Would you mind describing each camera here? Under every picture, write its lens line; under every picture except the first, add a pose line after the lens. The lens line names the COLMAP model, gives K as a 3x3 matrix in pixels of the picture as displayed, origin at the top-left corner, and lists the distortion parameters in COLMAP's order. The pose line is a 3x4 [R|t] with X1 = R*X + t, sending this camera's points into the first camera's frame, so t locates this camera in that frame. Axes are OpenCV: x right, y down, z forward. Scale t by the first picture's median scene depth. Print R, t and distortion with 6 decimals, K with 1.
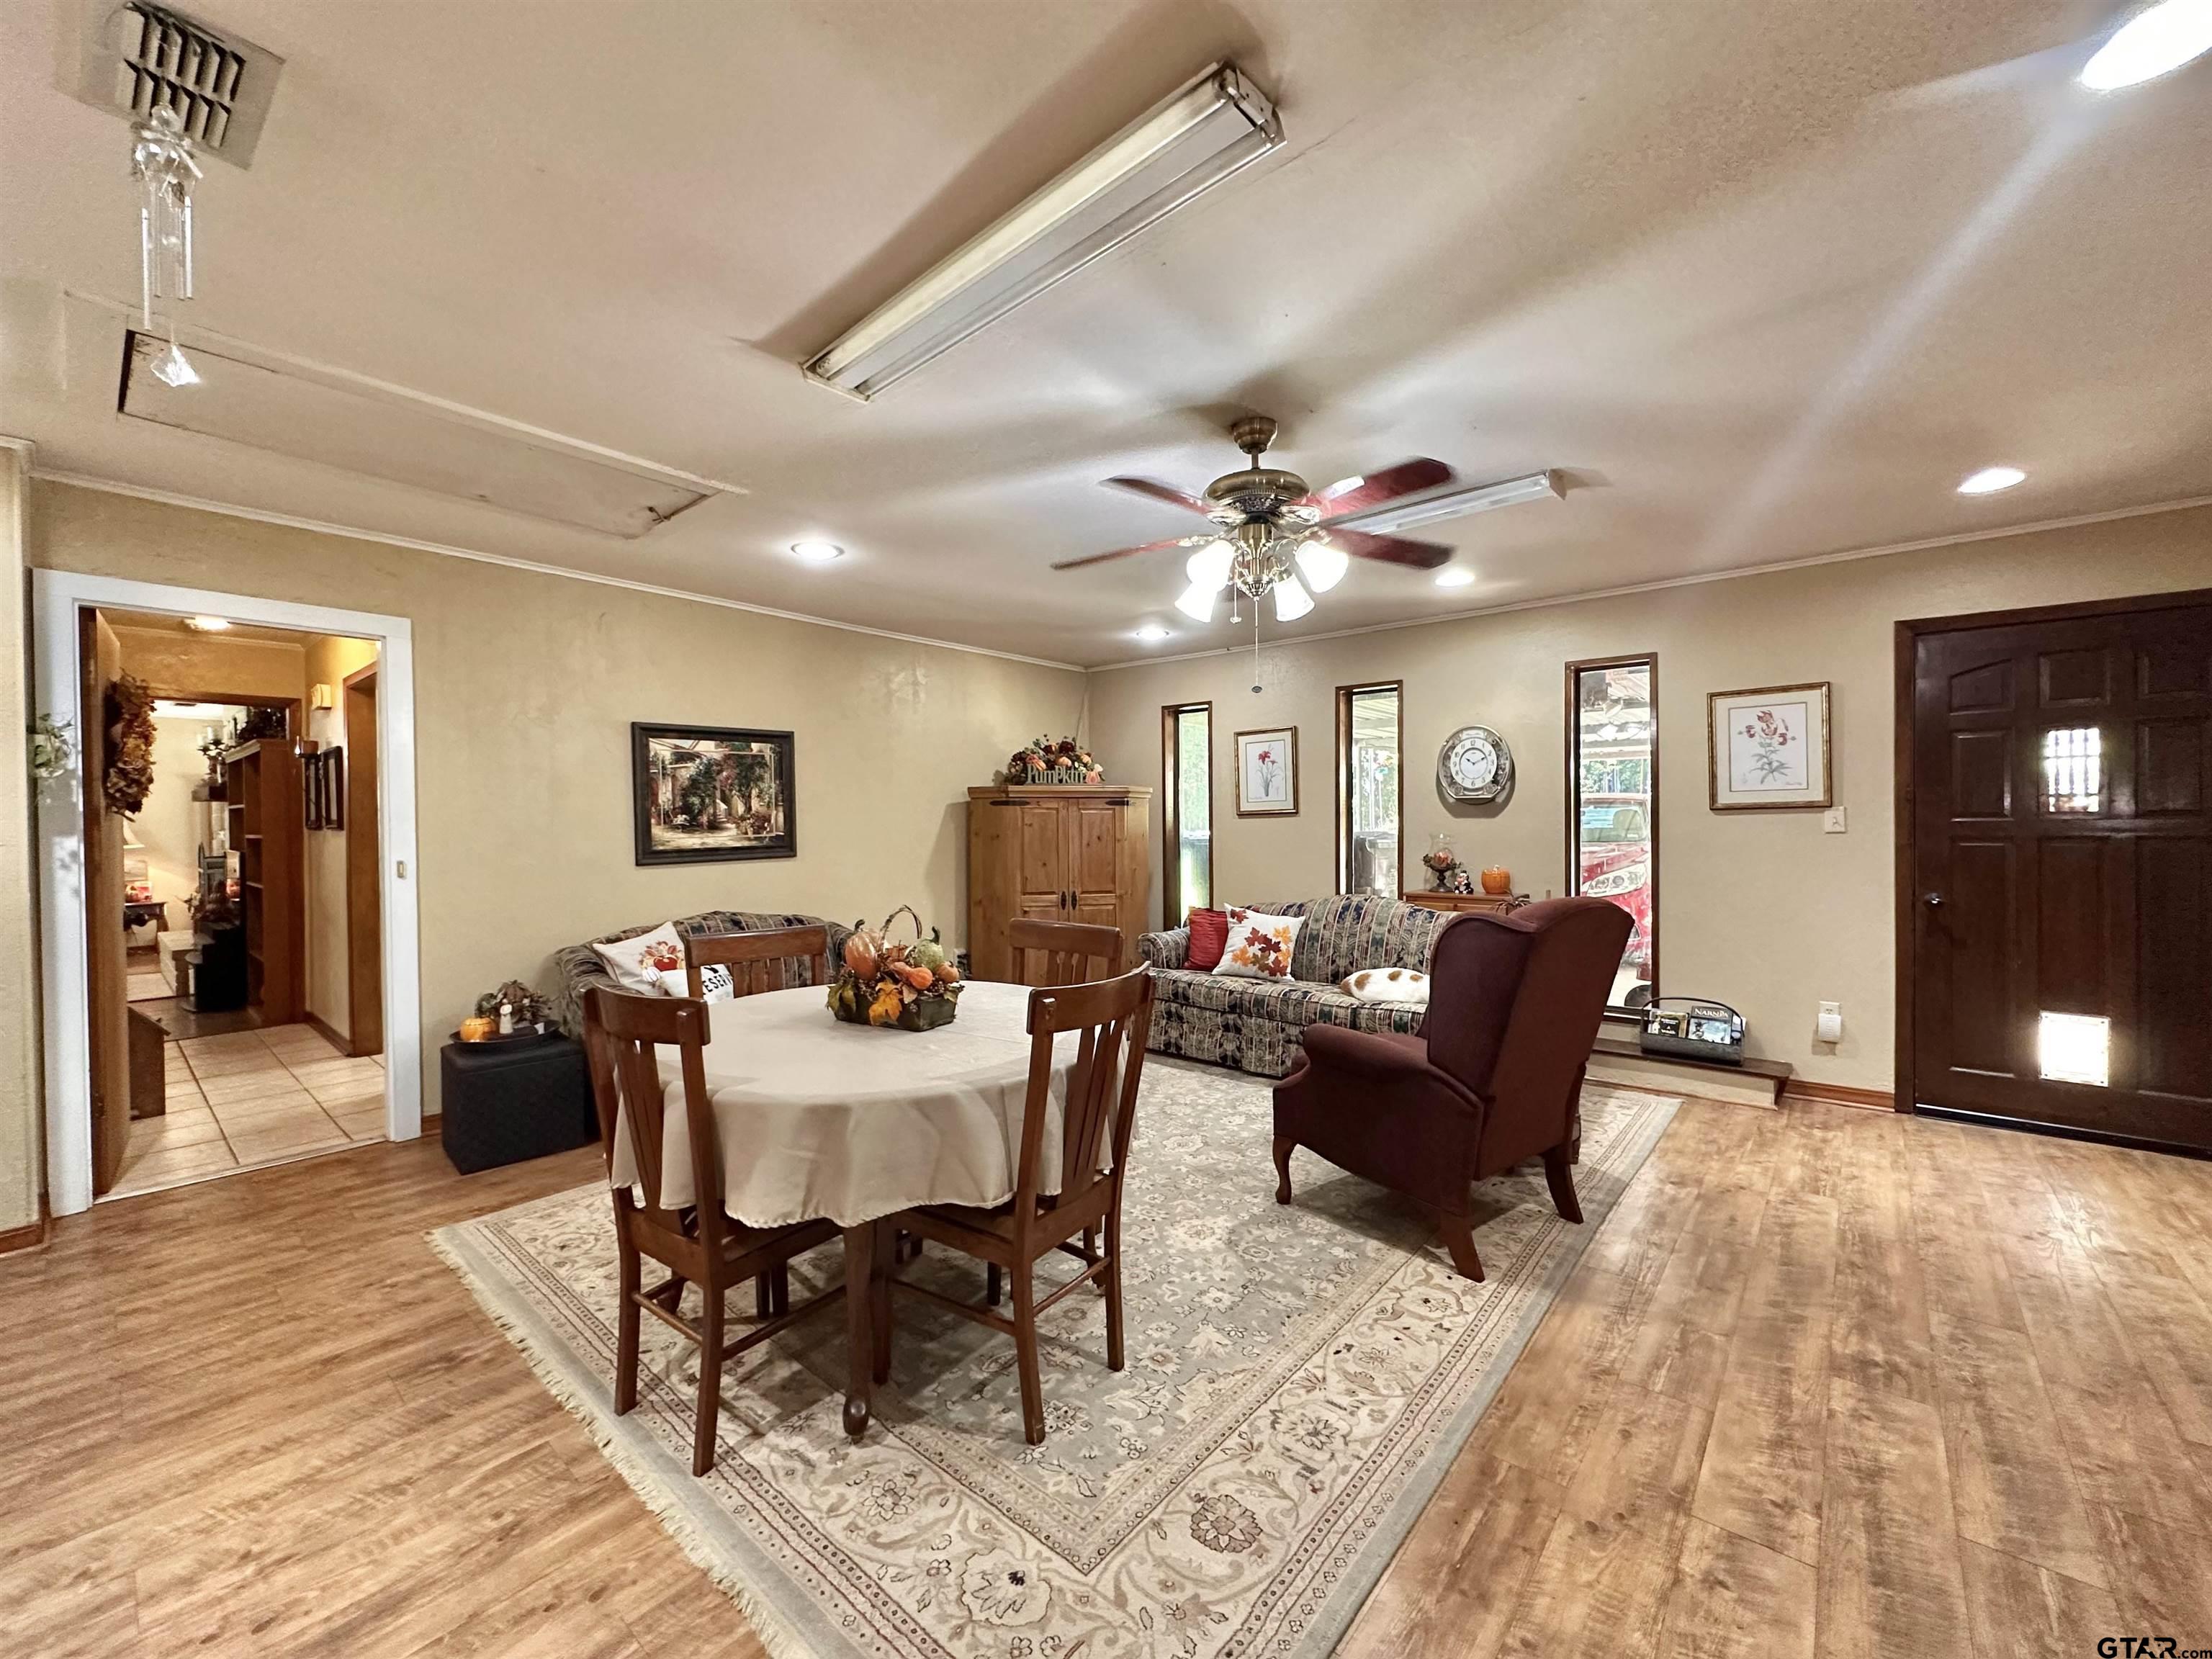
lens RADIAL K [[885.0, 0, 1104.5], [0, 885.0, 830.2], [0, 0, 1]] dist [-0.006232, 0.000478]
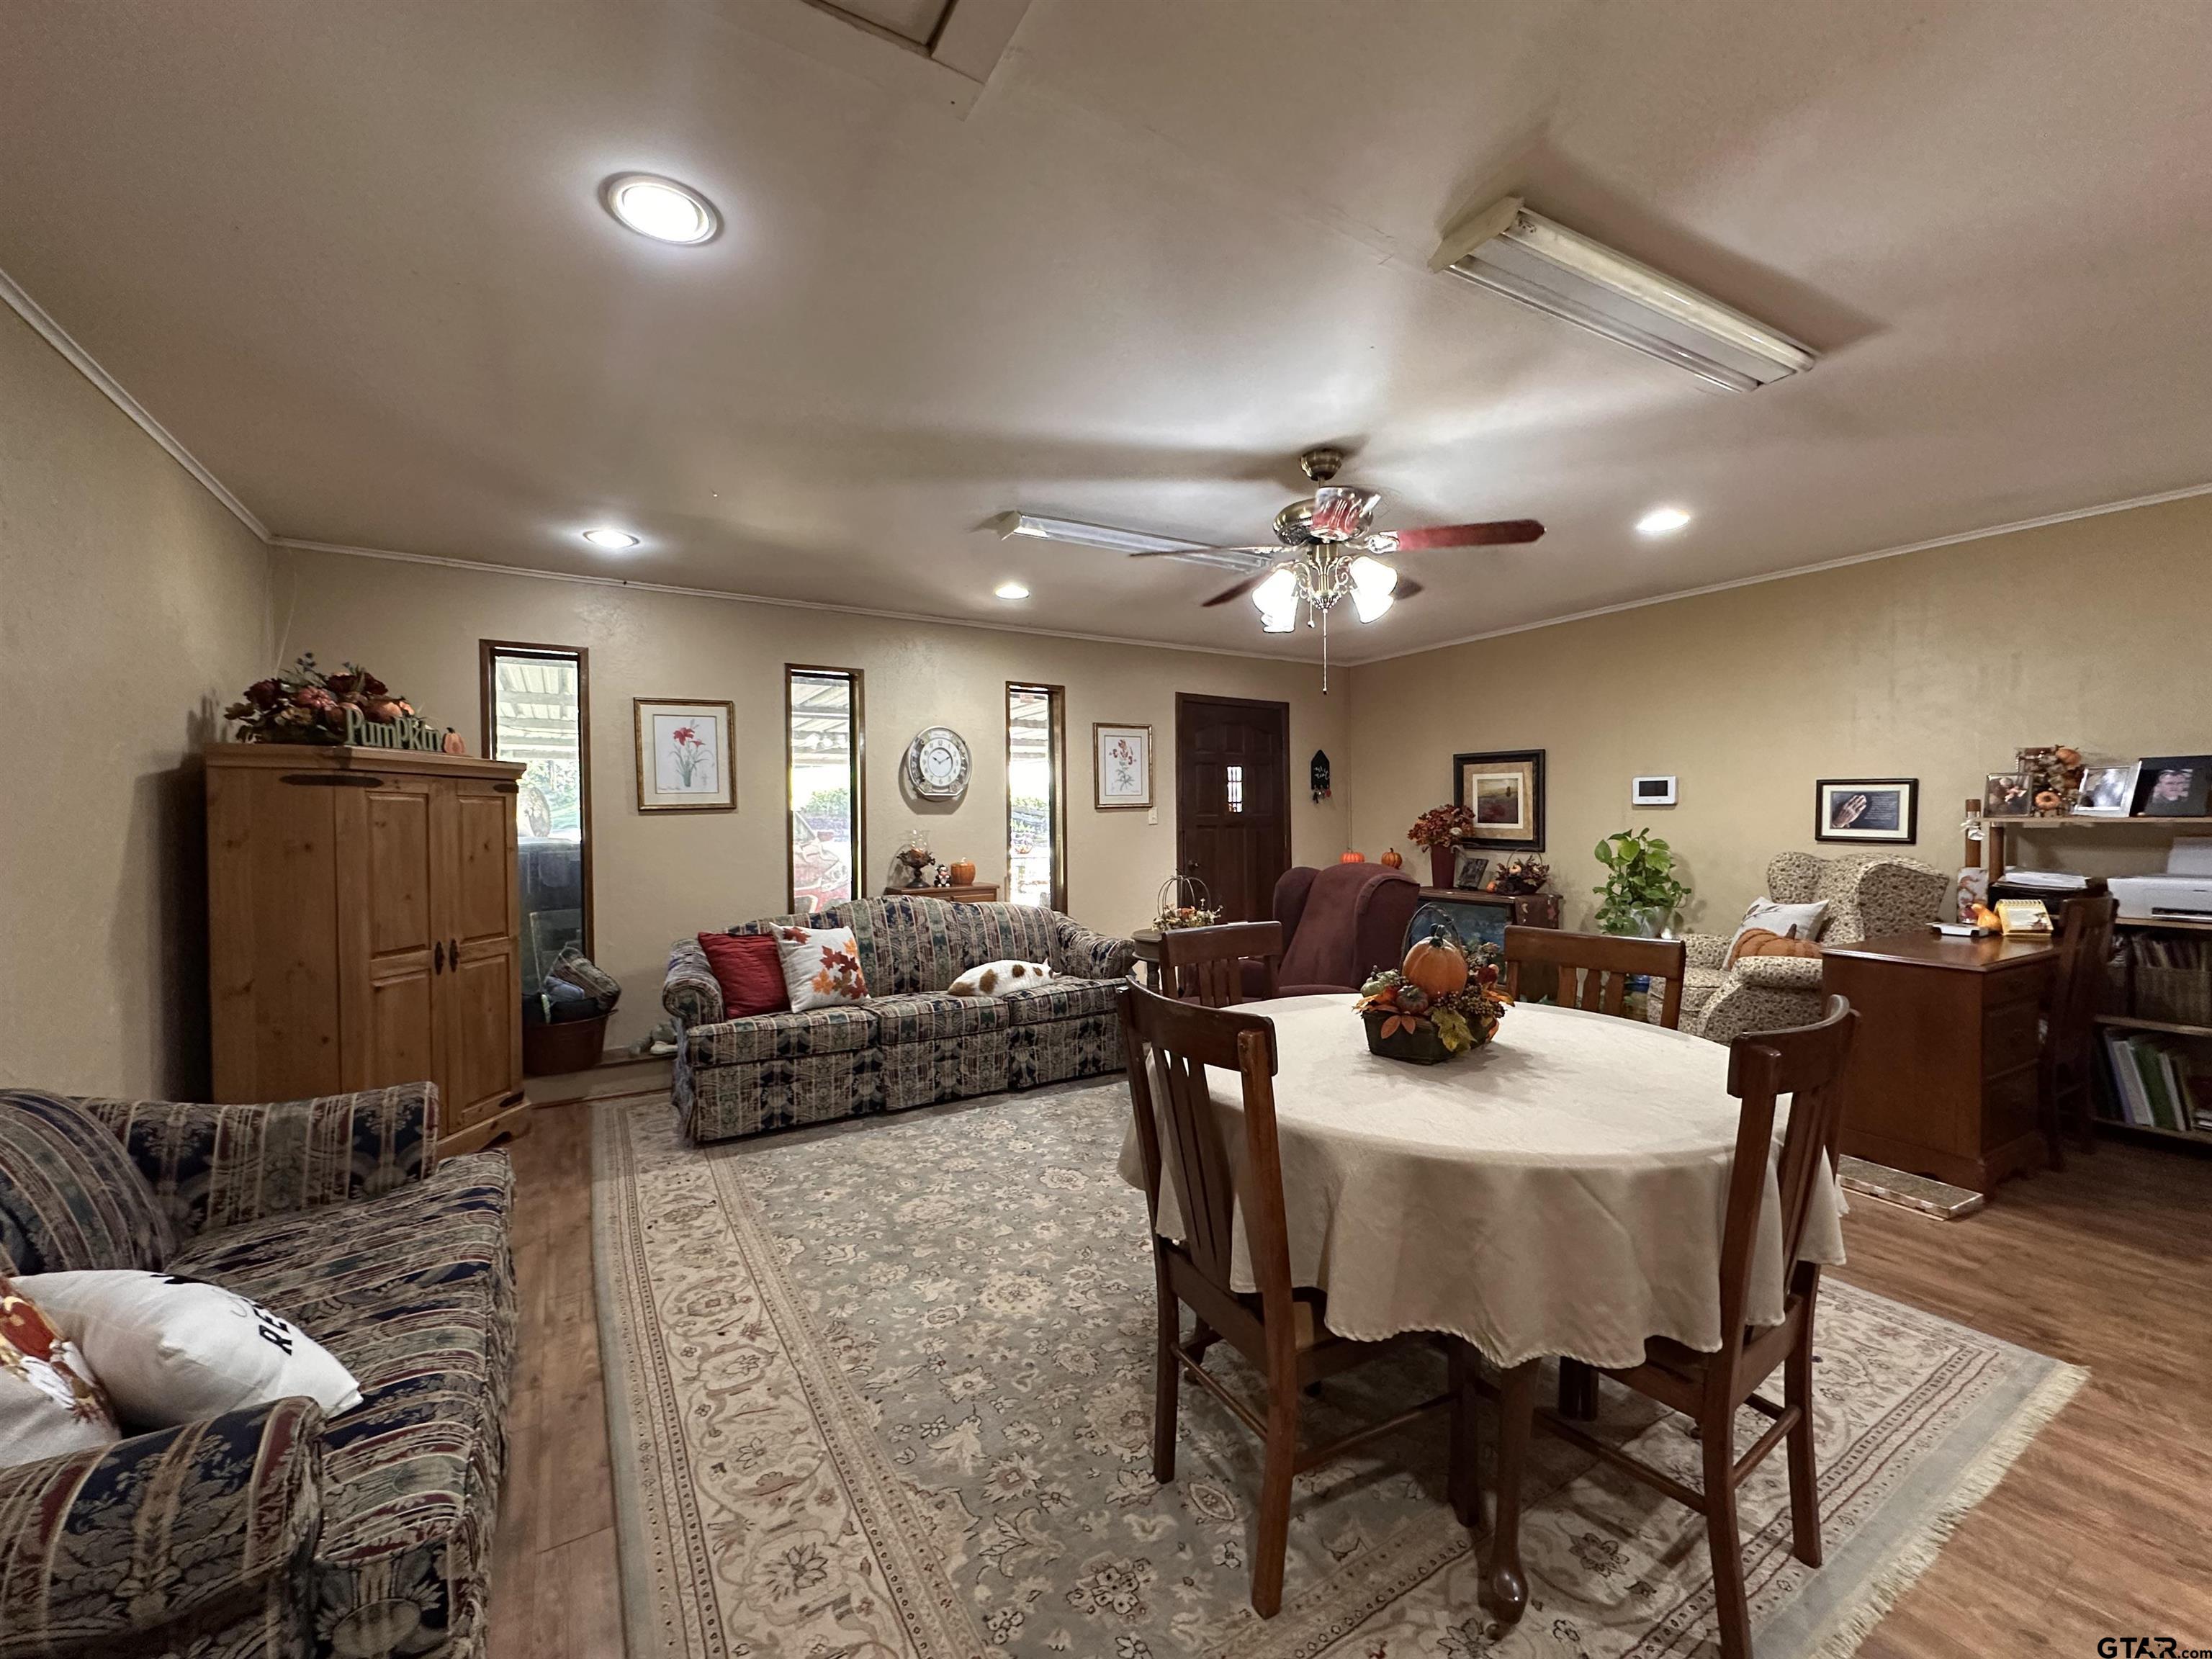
lens RADIAL K [[885.0, 0, 1101.8], [0, 885.0, 825.3], [0, 0, 1]] dist [-0.006232, 0.000478]
pose [[0.306713, -0.008585, 0.951763, -0.542709], [0.014427, 0.999886, 0.004370, -0.002344], [-0.951693, 0.012391, 0.306802, 0.506052]]
